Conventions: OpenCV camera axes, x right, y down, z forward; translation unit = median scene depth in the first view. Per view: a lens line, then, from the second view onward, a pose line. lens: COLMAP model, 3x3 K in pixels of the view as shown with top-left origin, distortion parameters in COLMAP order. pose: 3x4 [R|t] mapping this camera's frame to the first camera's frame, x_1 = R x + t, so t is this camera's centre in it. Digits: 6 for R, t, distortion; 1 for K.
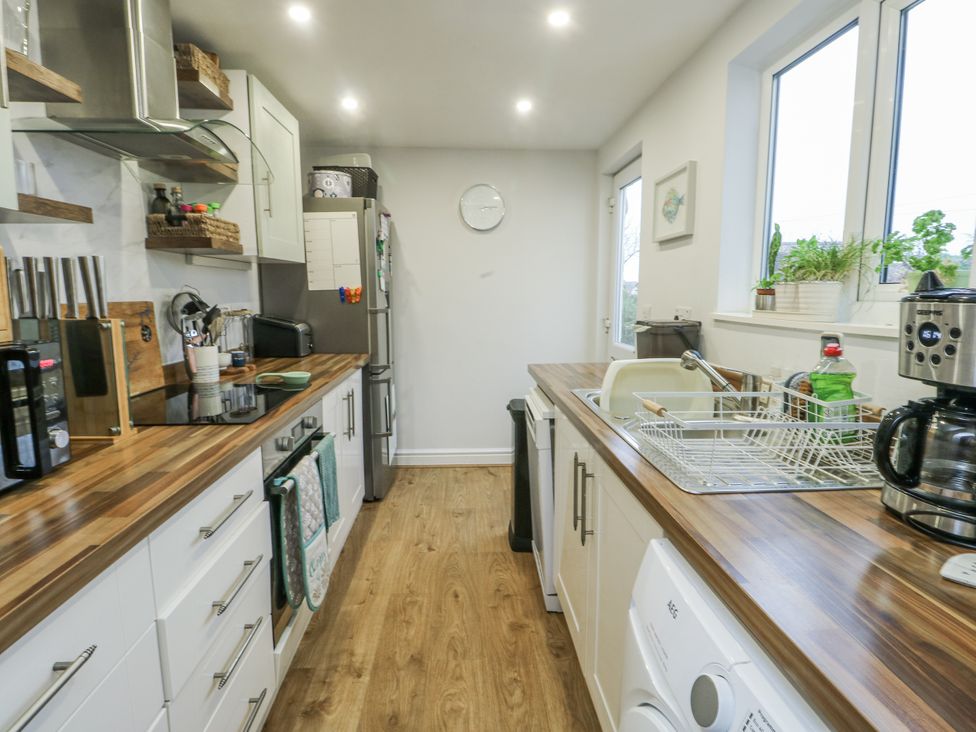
lens RADIAL K [[516.2, 0, 497.9], [0, 516.2, 363.4], [0, 0, 1]] dist [-0.001864, -0.010812]
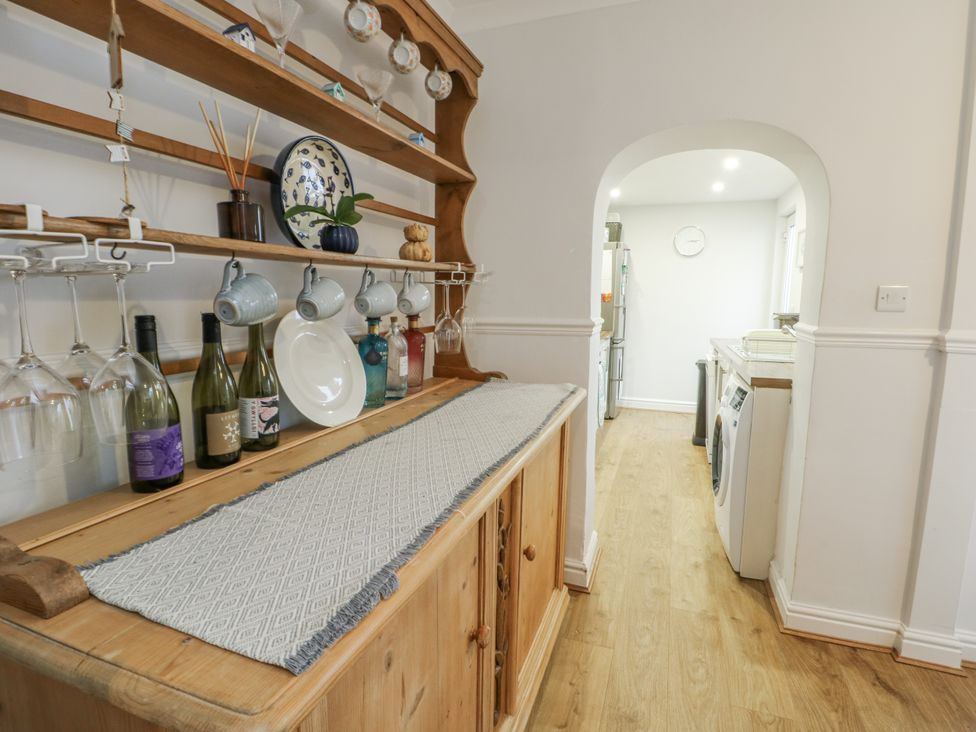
lens RADIAL K [[516.2, 0, 485.2], [0, 516.2, 361.6], [0, 0, 1]] dist [-0.001864, -0.010812]
pose [[0.916474, 0.058850, -0.395742, 0.072950], [-0.064239, 0.997934, -0.000368, 0.167955], [0.394903, 0.025760, 0.918361, -1.149252]]
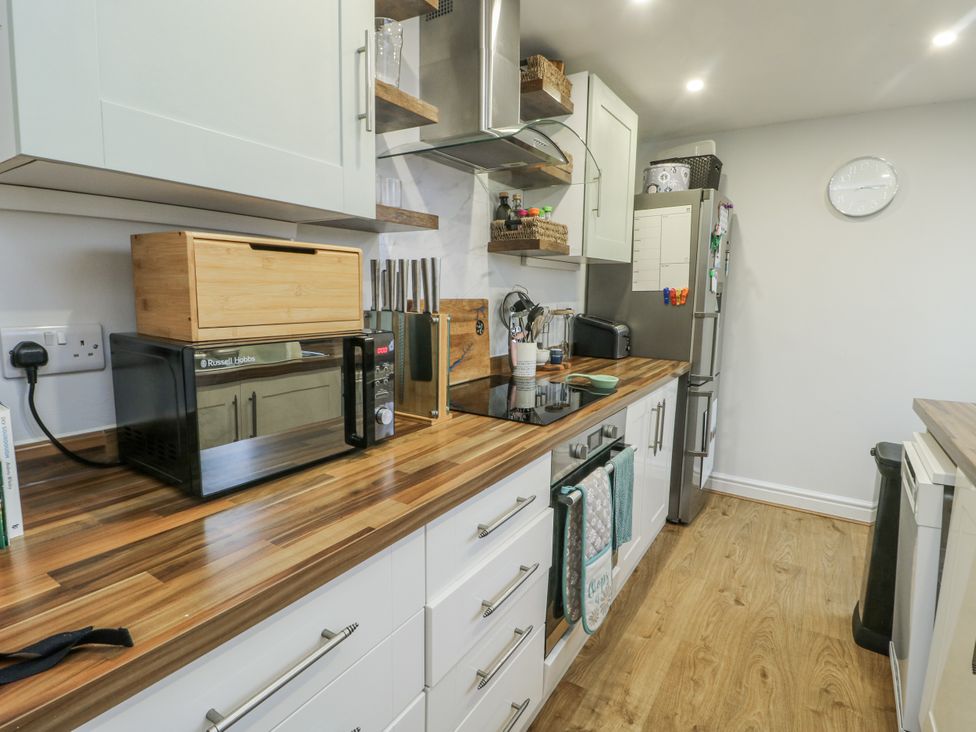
lens RADIAL K [[516.2, 0, 487.5], [0, 516.2, 363.2], [0, 0, 1]] dist [-0.001864, -0.010812]
pose [[0.800569, 0.093902, -0.591838, 0.001360], [-0.095605, 0.995010, 0.028548, -0.013235], [0.591565, 0.033728, 0.805551, 0.098703]]
